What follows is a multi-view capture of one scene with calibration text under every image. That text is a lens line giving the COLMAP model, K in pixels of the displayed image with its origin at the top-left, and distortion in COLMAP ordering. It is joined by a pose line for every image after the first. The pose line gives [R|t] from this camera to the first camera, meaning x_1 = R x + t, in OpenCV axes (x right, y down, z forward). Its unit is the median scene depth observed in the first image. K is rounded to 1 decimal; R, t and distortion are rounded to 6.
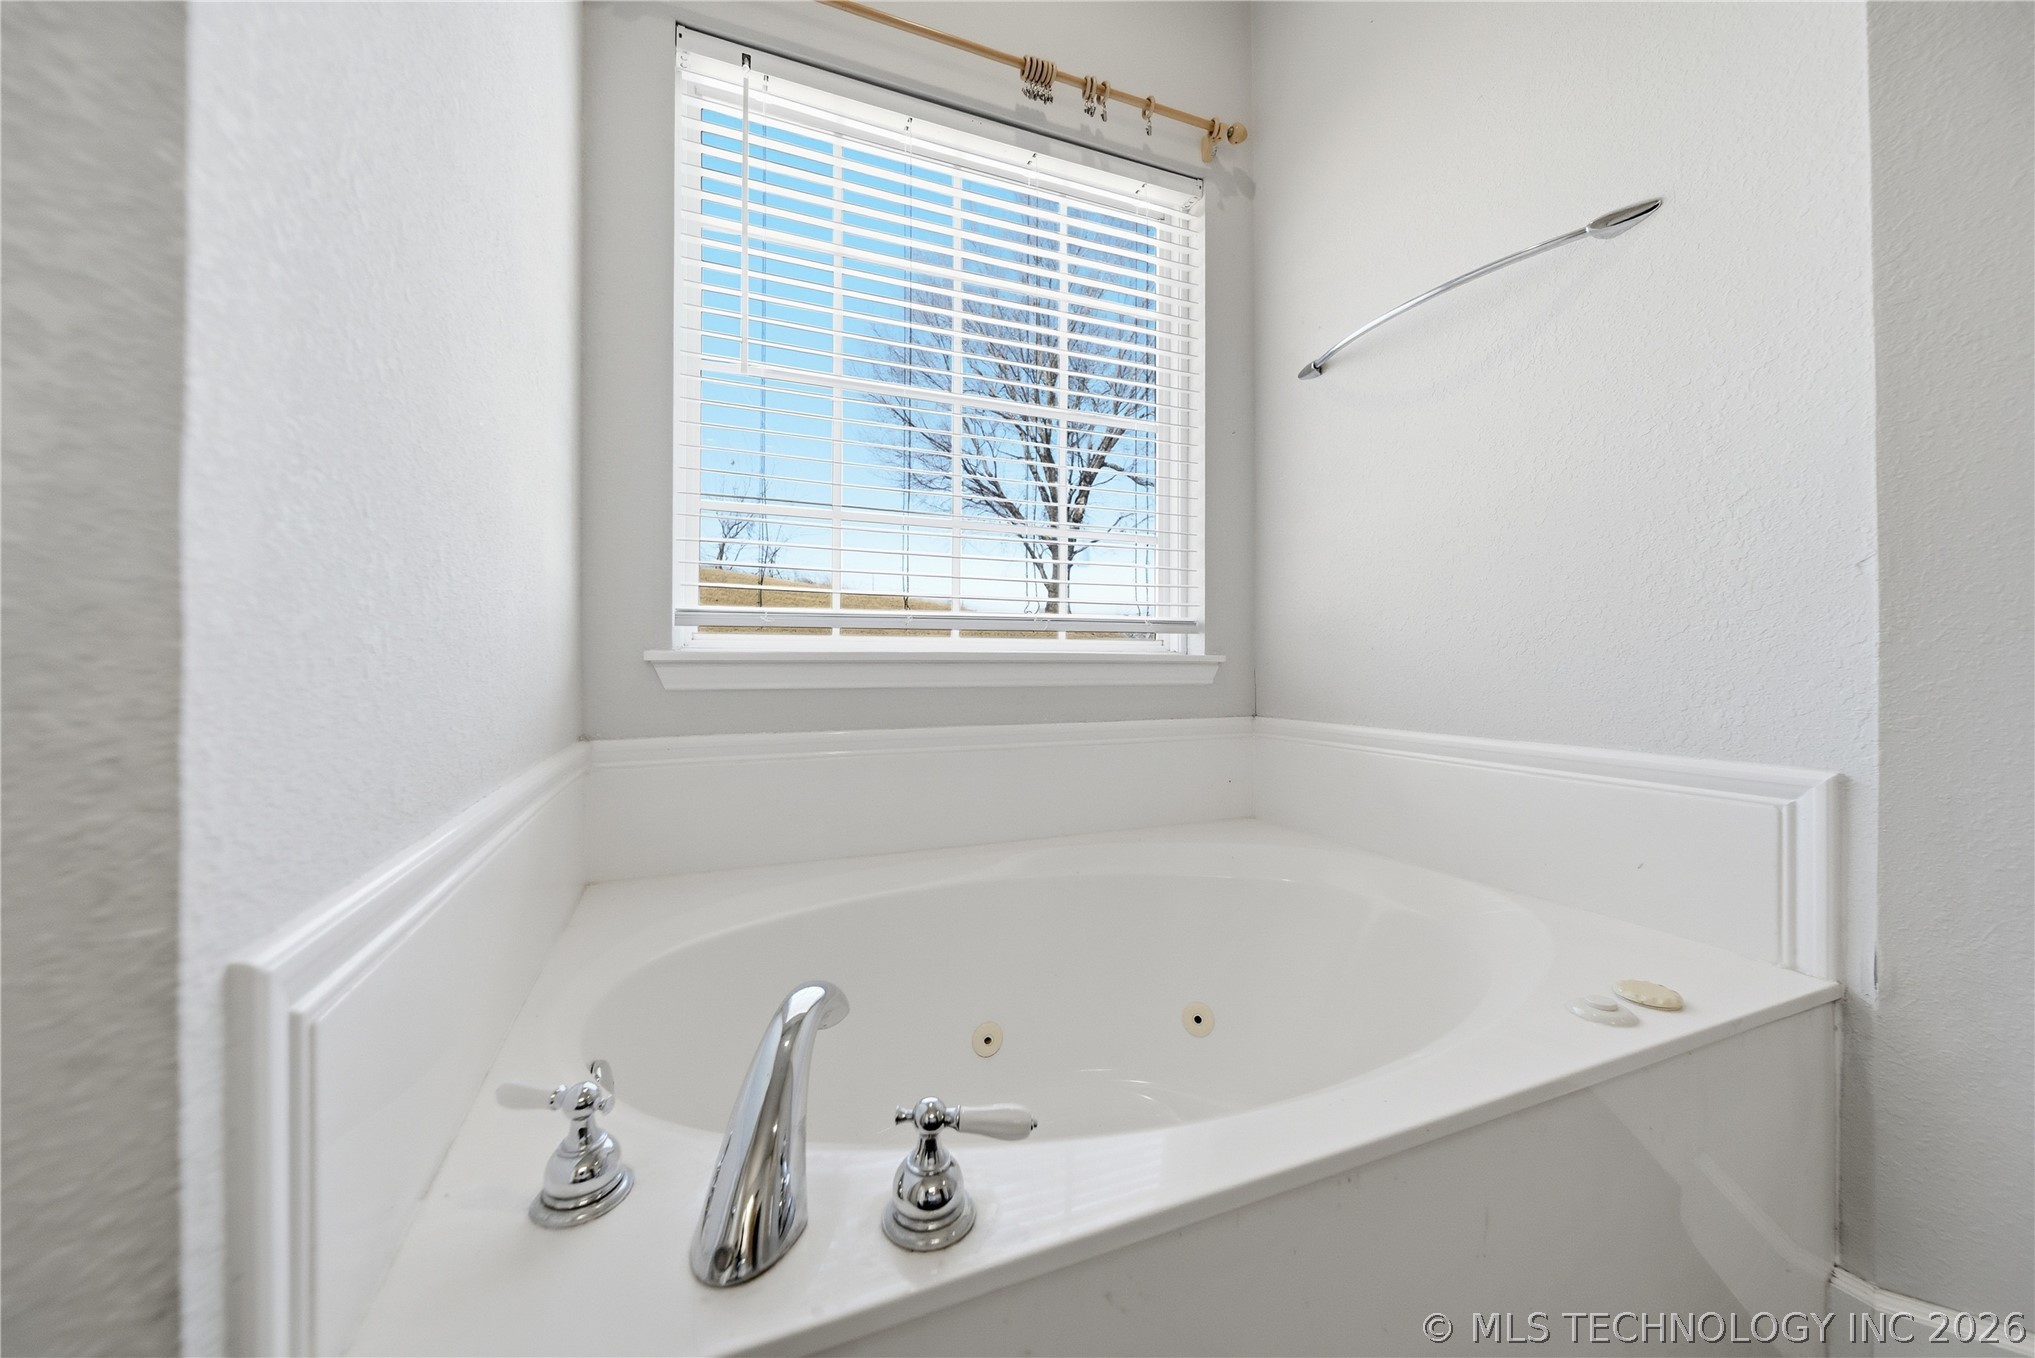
lens RADIAL K [[734.9, 0, 1009.6], [0, 734.9, 675.0], [0, 0, 1]] dist [-0.002119, -0.000150]
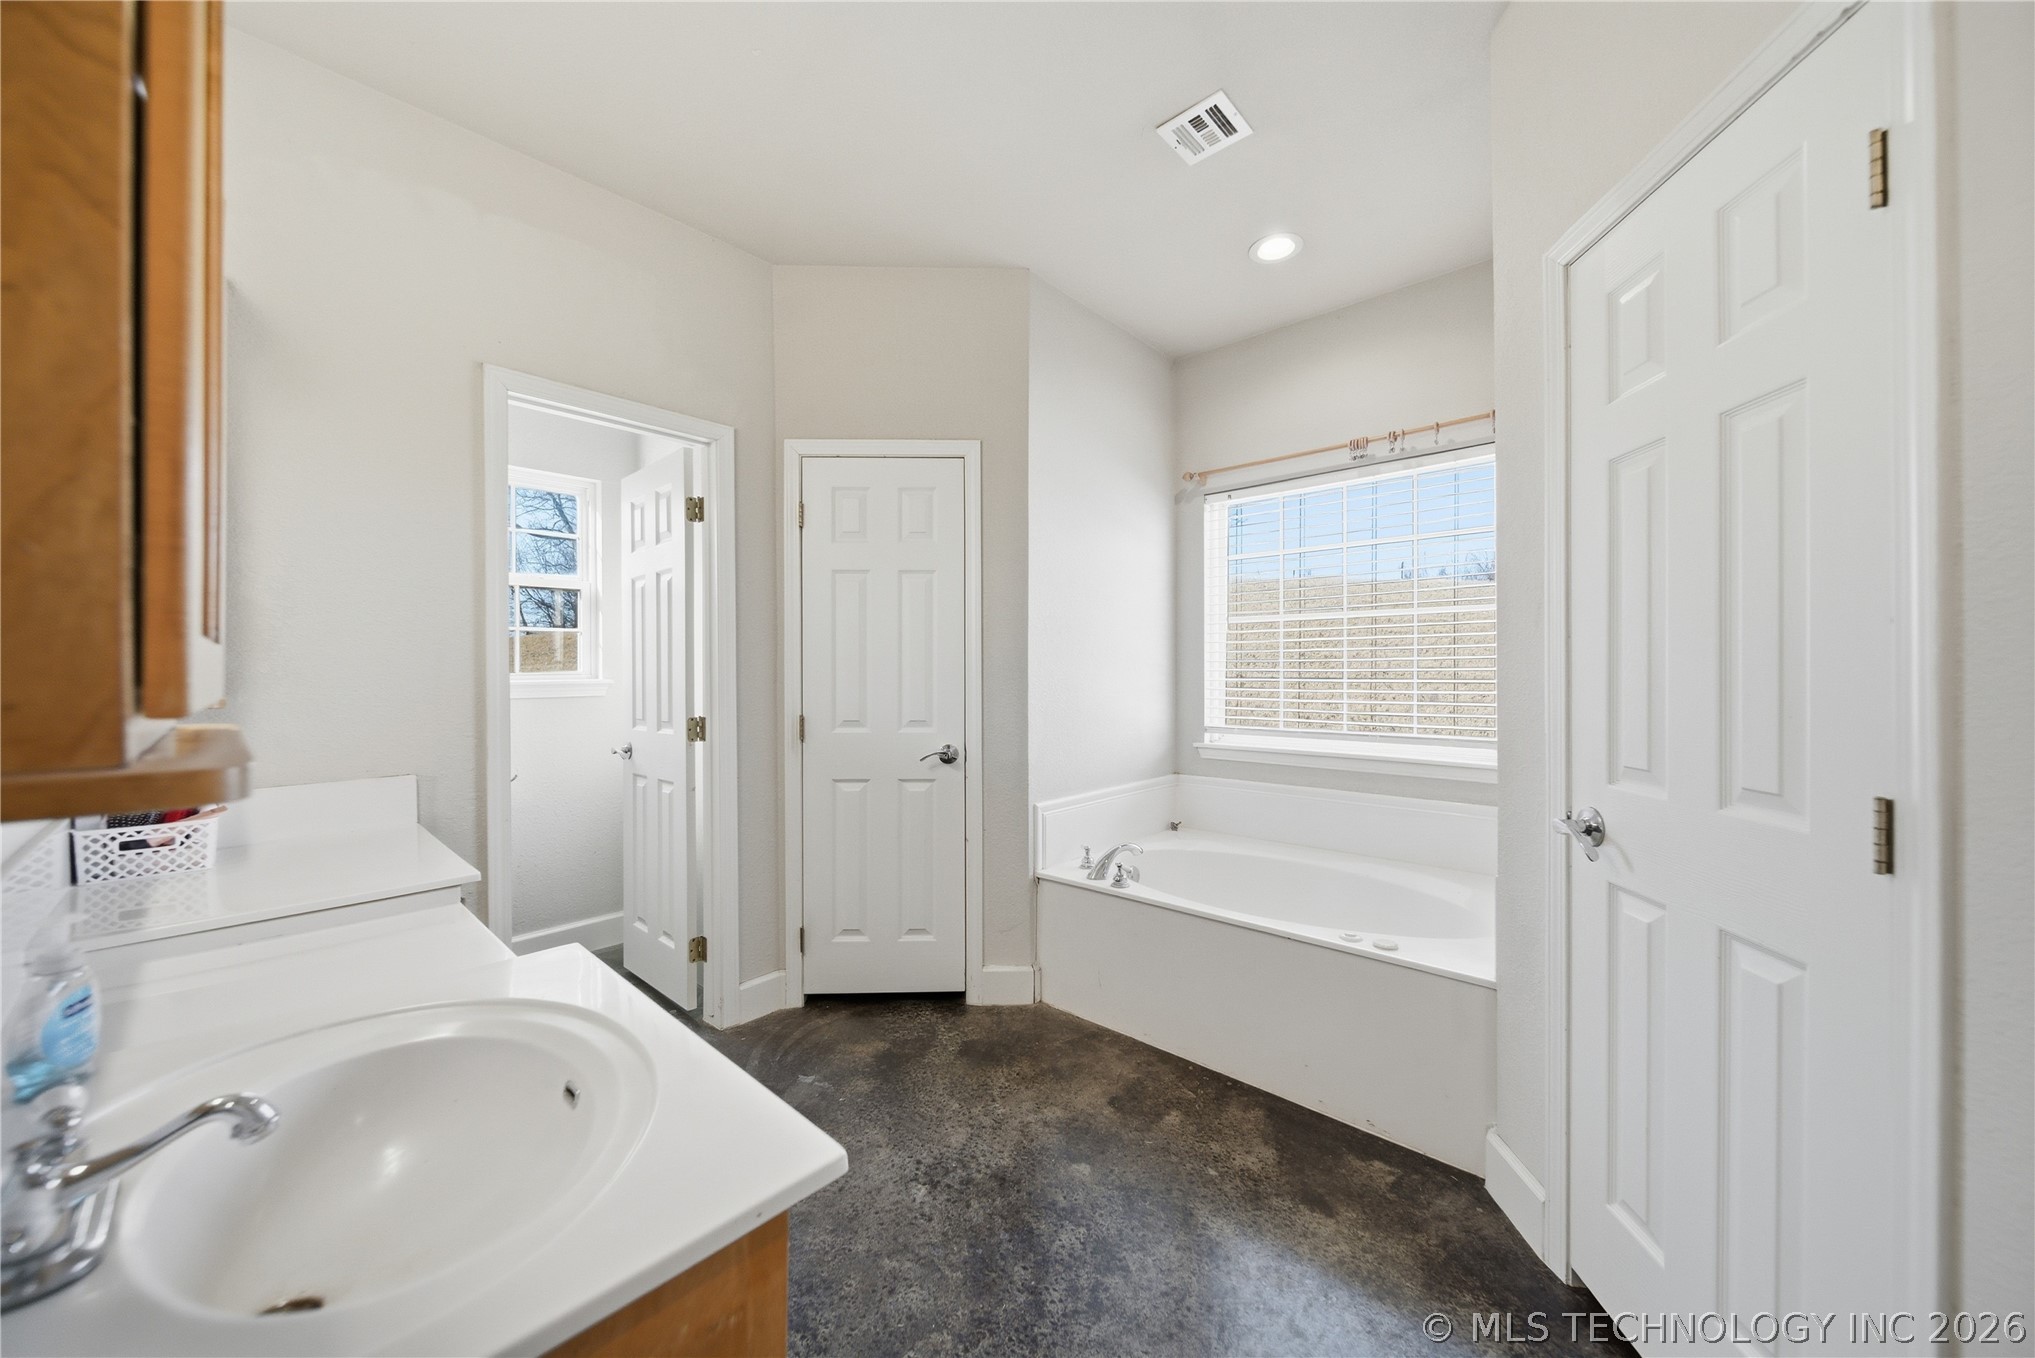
lens RADIAL K [[734.9, 0, 1009.6], [0, 734.9, 675.0], [0, 0, 1]] dist [-0.002119, -0.000150]
pose [[0.409599, -0.003858, -0.912257, 1.851043], [0.005118, 0.999985, -0.001931, -0.308986], [0.912251, -0.003878, 0.409613, -0.775159]]
